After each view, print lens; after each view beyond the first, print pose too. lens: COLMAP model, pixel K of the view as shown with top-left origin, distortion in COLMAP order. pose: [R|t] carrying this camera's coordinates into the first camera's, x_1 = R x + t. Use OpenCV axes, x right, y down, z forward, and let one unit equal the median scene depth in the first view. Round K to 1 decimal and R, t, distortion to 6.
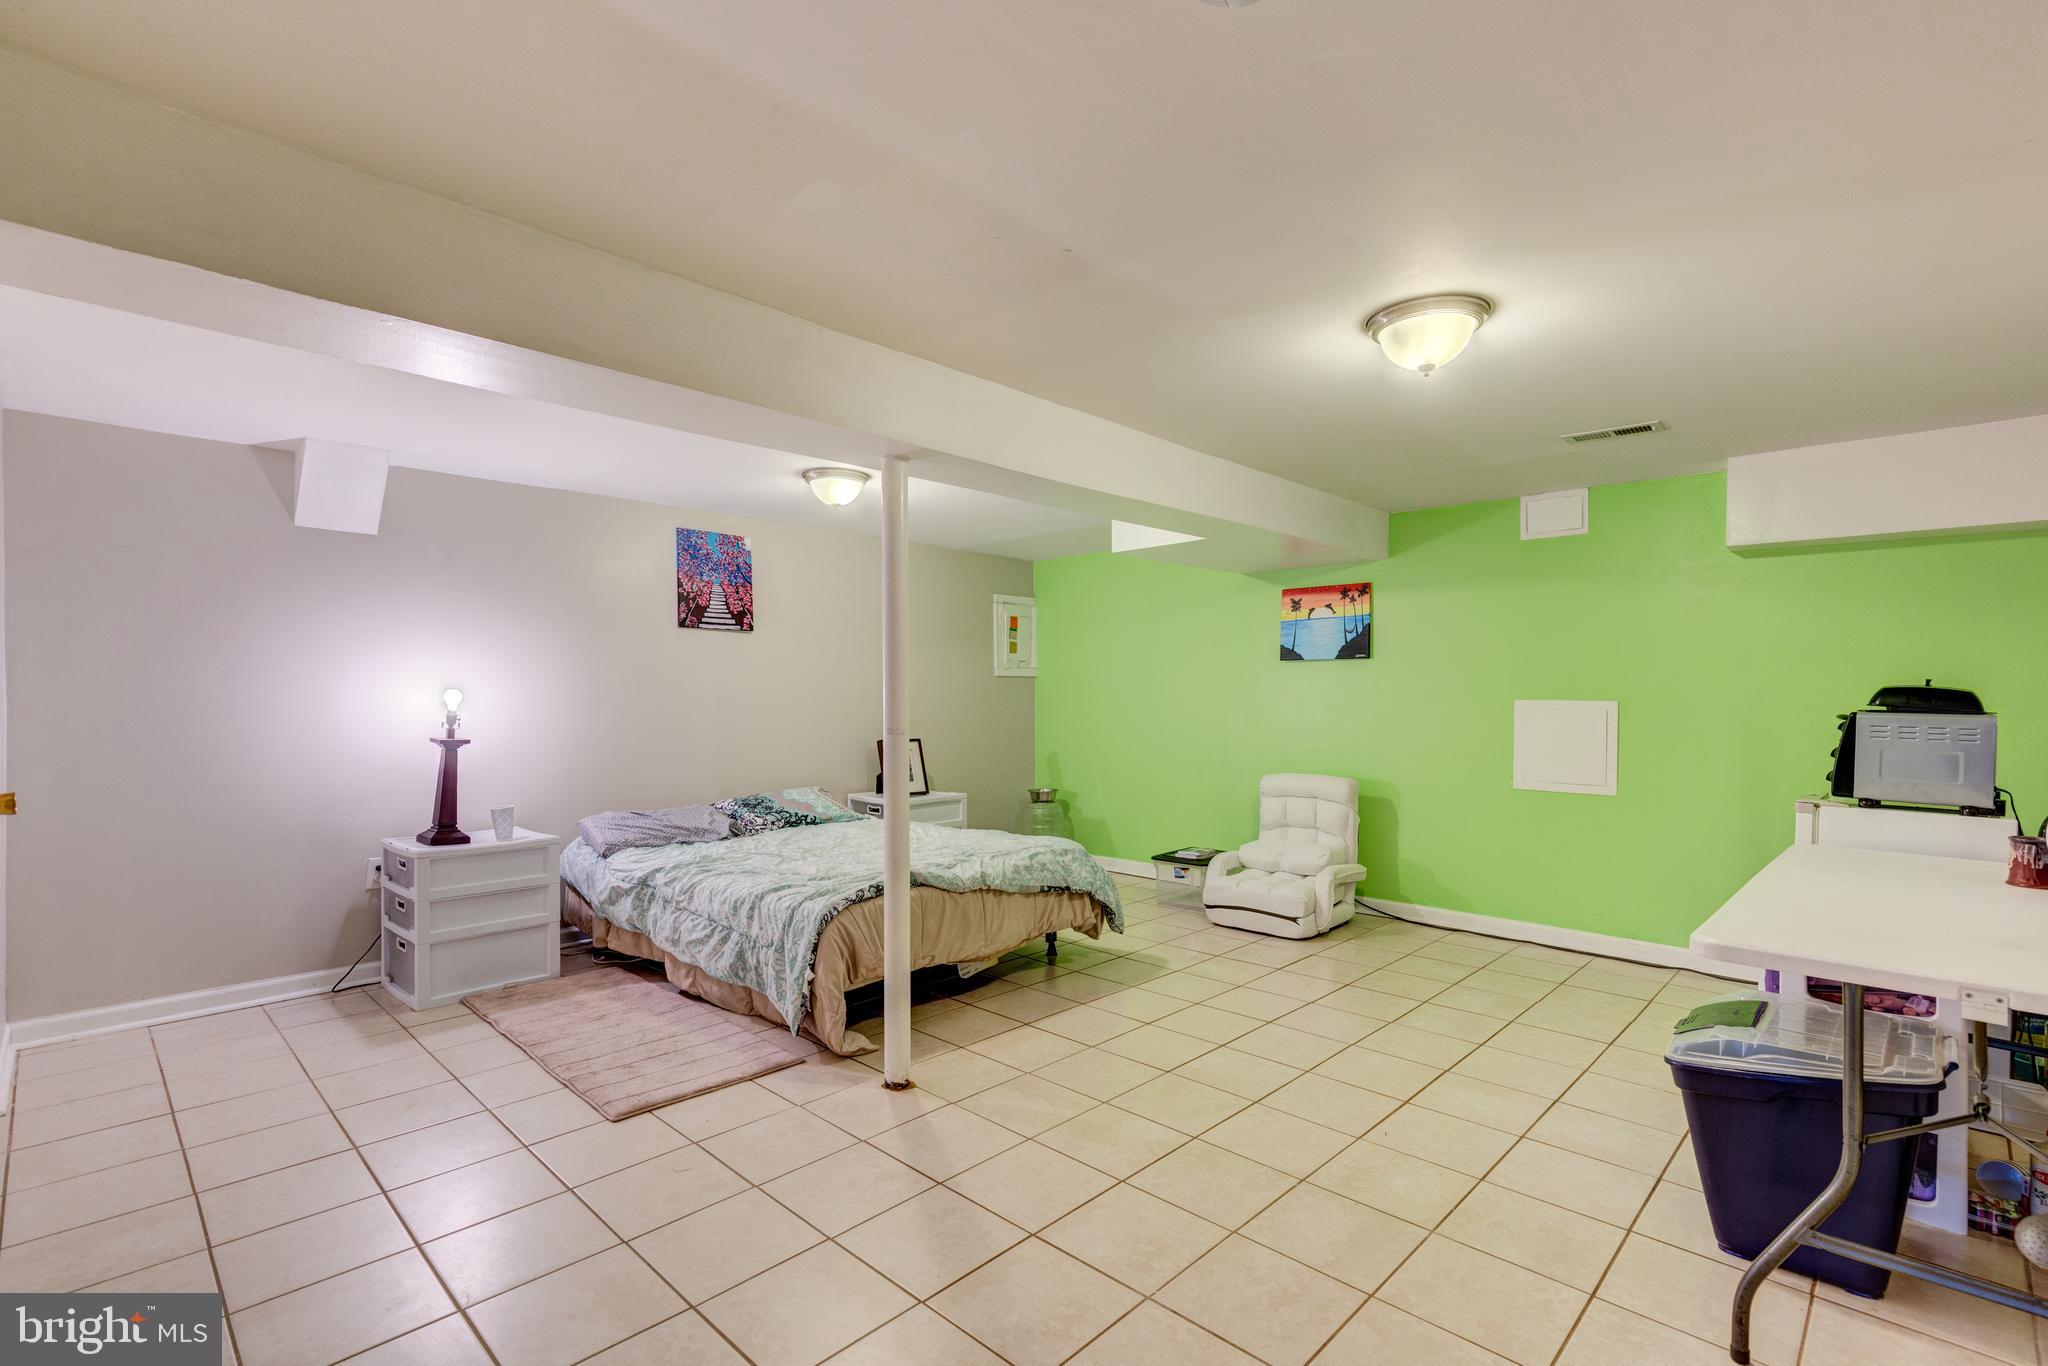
lens RADIAL K [[934.0, 0, 1040.8], [0, 934.0, 699.8], [0, 0, 1]] dist [0.009507, -0.000824]
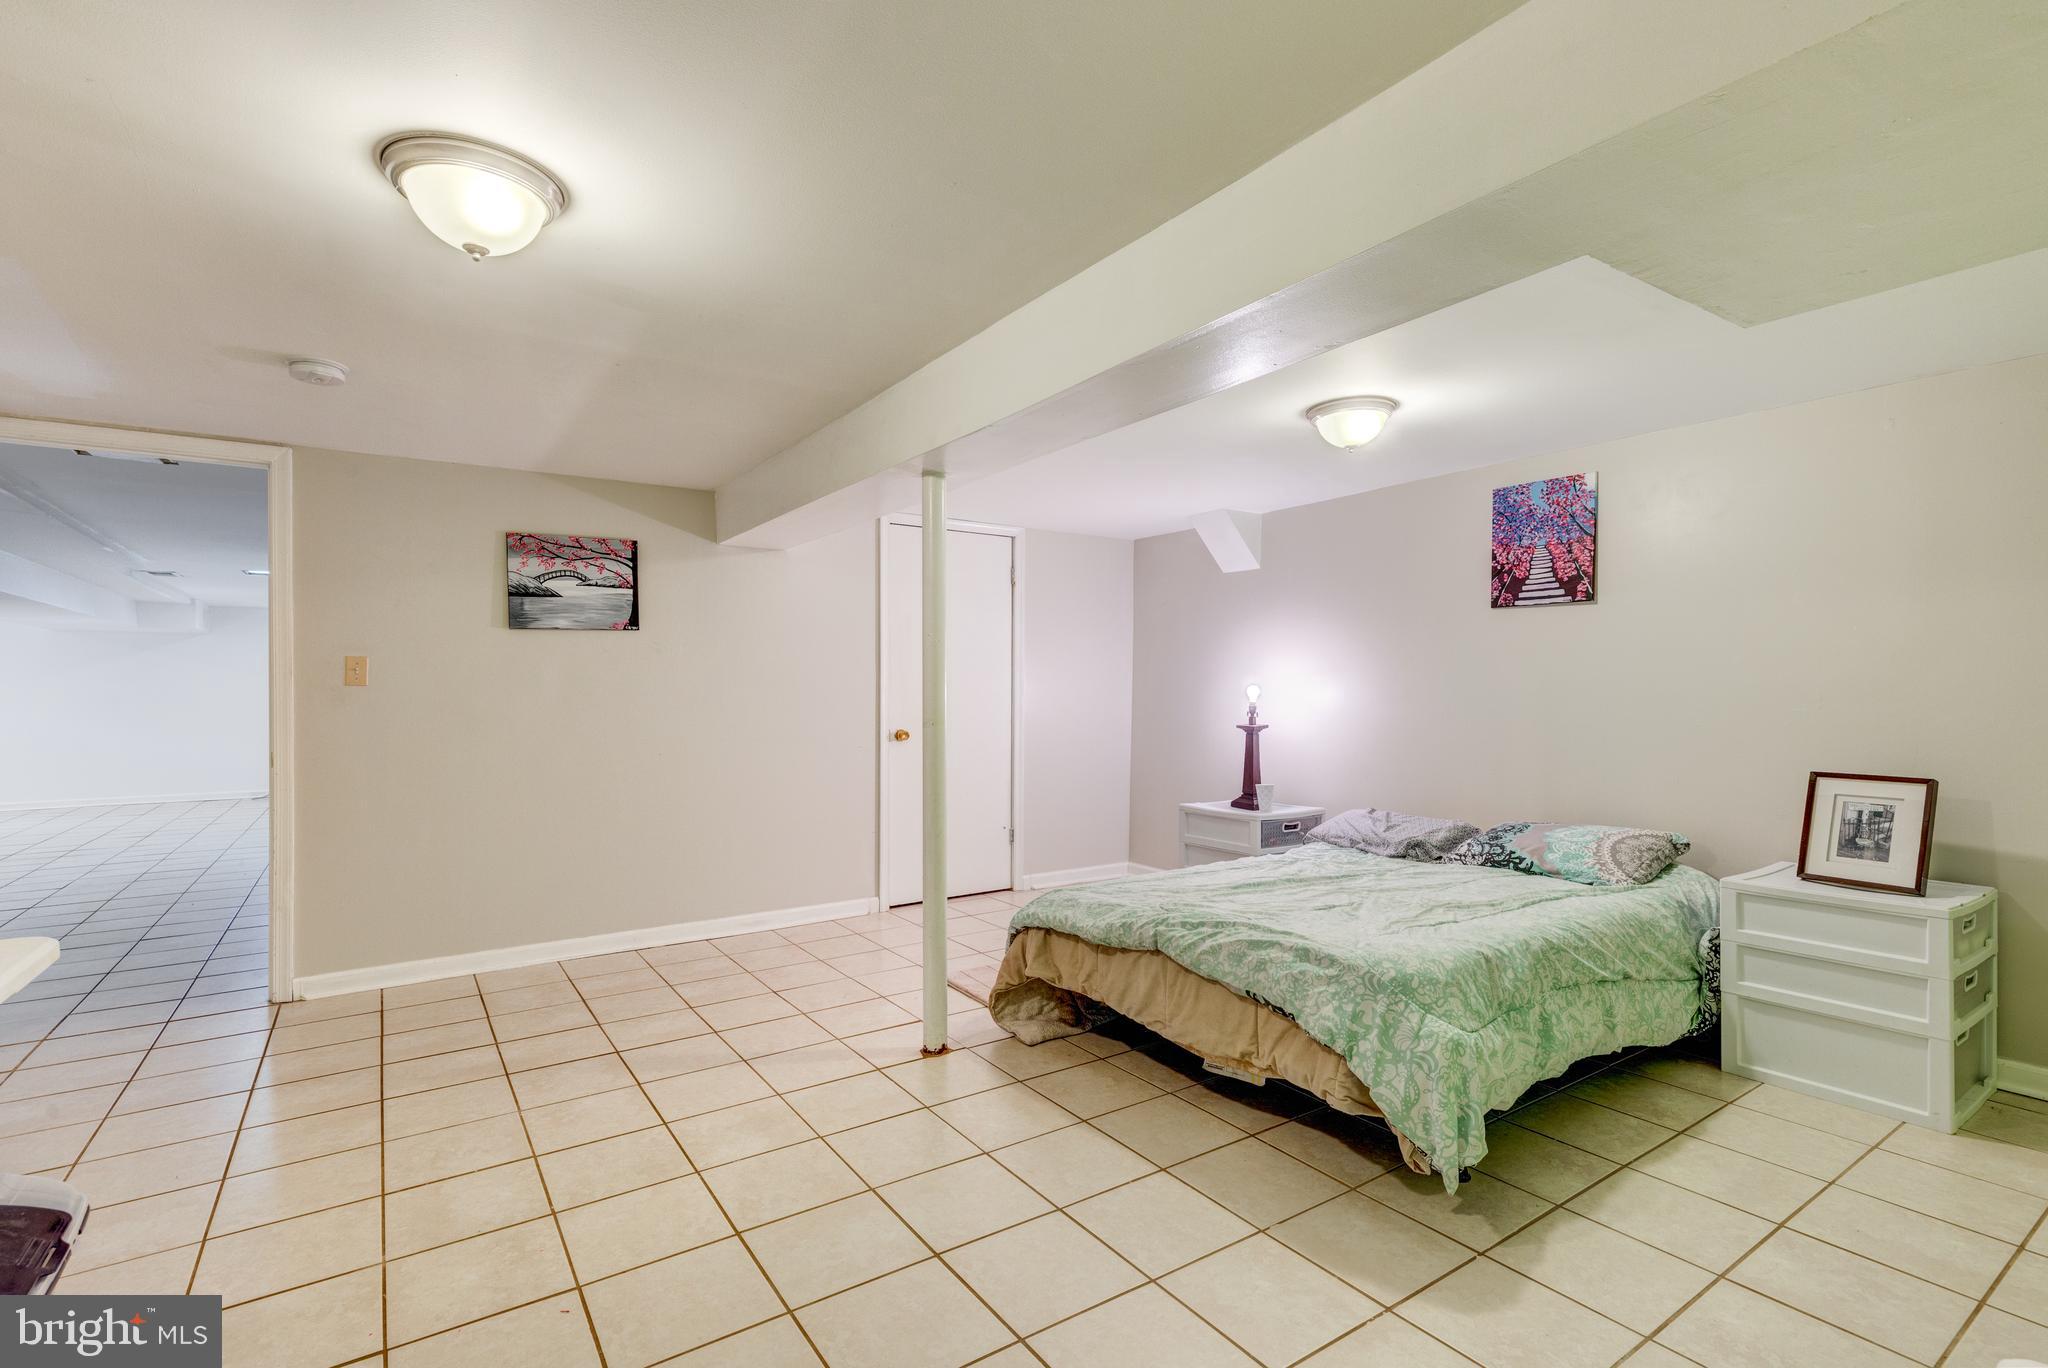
lens RADIAL K [[934.0, 0, 1040.6], [0, 934.0, 686.1], [0, 0, 1]] dist [0.009507, -0.000824]
pose [[-0.190826, -0.005394, -0.981609, 0.929717], [-0.003001, 0.999983, -0.004912, -0.005240], [0.981619, 0.002009, -0.190839, 1.390755]]
